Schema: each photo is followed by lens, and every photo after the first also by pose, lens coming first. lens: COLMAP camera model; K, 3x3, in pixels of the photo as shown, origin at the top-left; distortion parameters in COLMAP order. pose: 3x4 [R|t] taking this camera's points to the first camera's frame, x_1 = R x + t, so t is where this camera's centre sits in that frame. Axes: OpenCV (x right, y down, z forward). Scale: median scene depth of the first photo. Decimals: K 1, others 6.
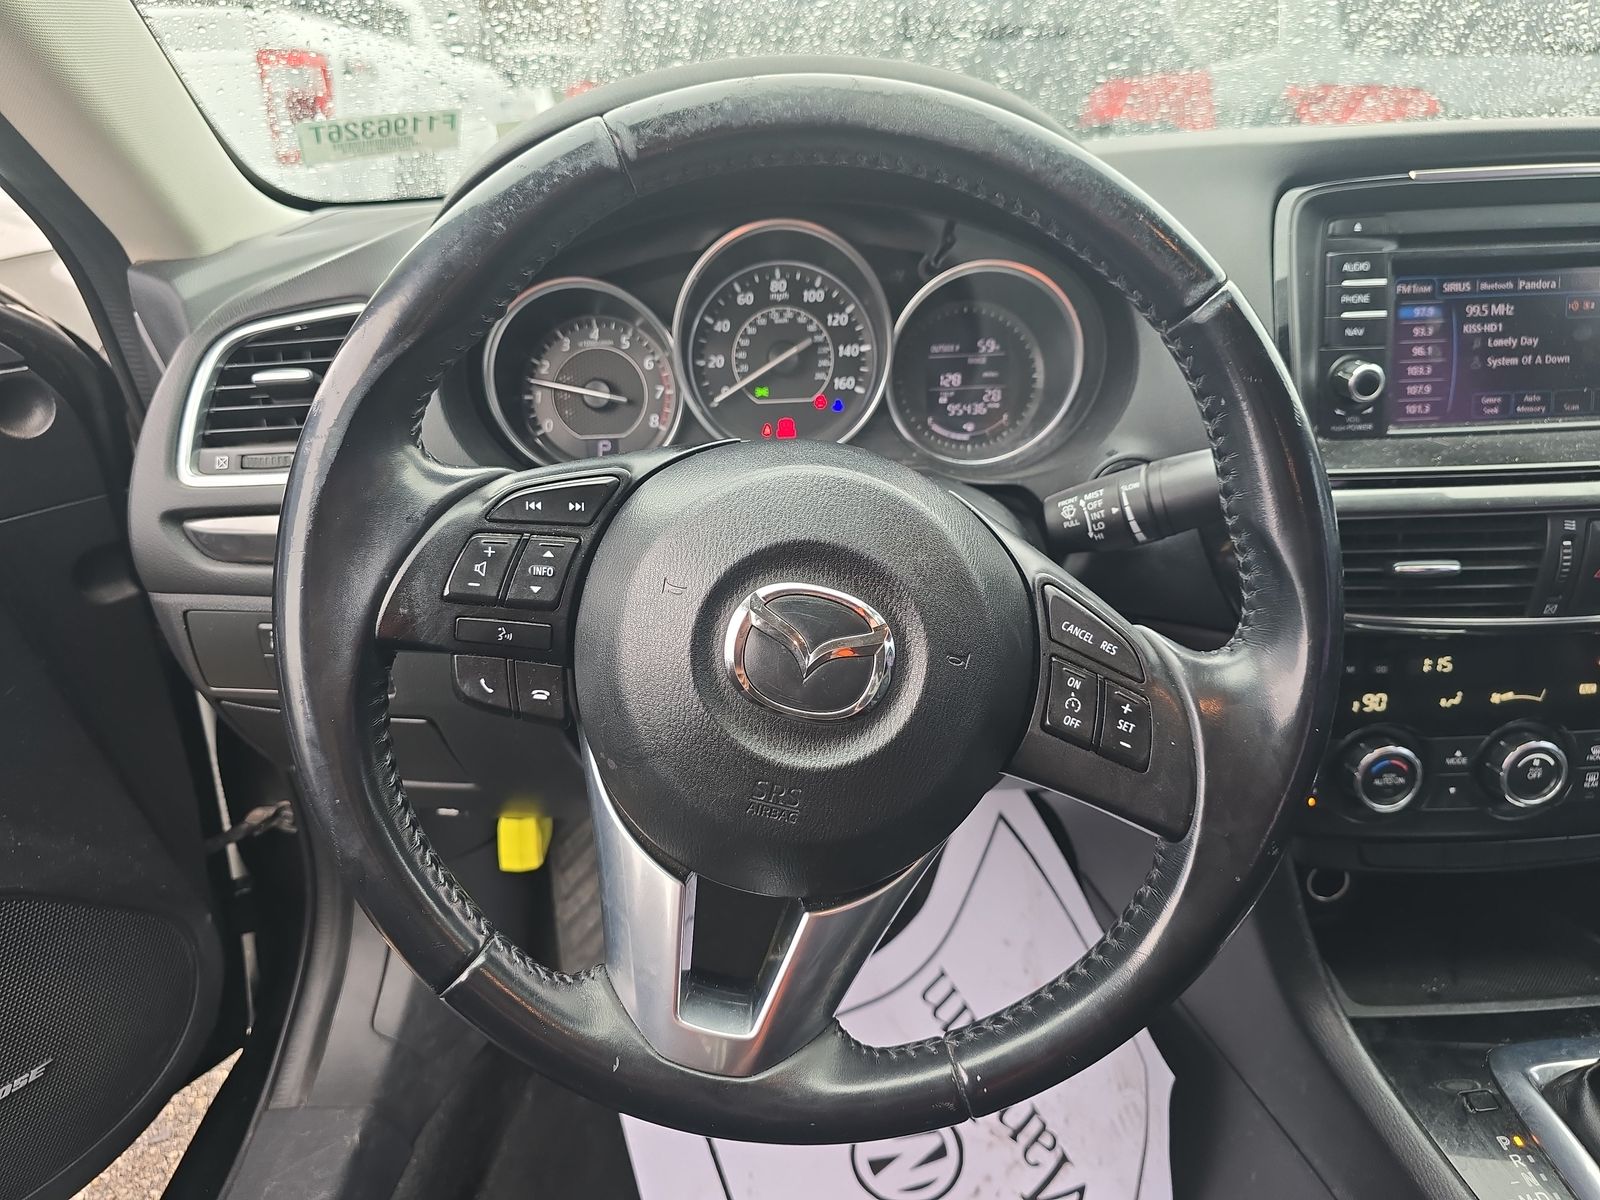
lens RADIAL K [[1136.4, 0, 787.9], [0, 1136.4, 594.3], [0, 0, 1]] dist [0.047719, -0.045740]
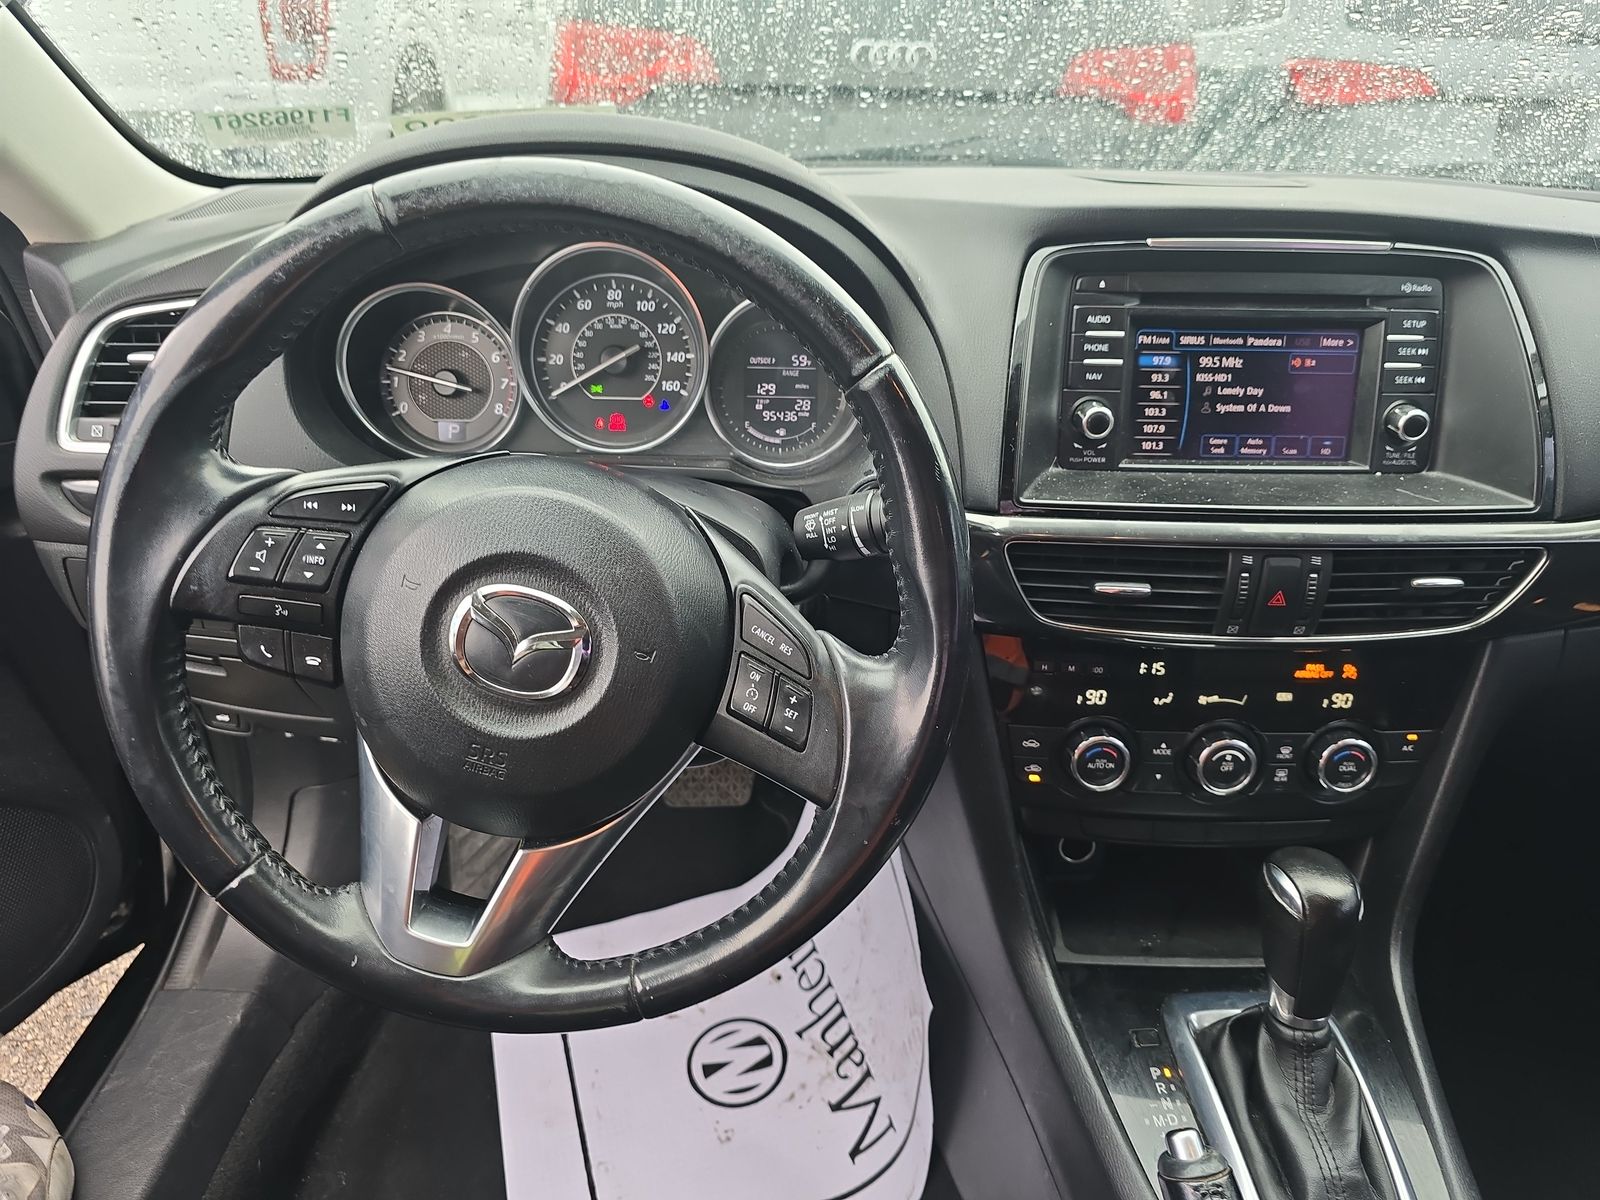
lens RADIAL K [[1136.4, 0, 791.7], [0, 1136.4, 596.1], [0, 0, 1]] dist [0.047719, -0.045740]
pose [[0.998183, 0.060260, -0.000526, 0.201295], [-0.060123, 0.996433, 0.059213, -0.058220], [0.004092, -0.059073, 0.998245, -0.146370]]
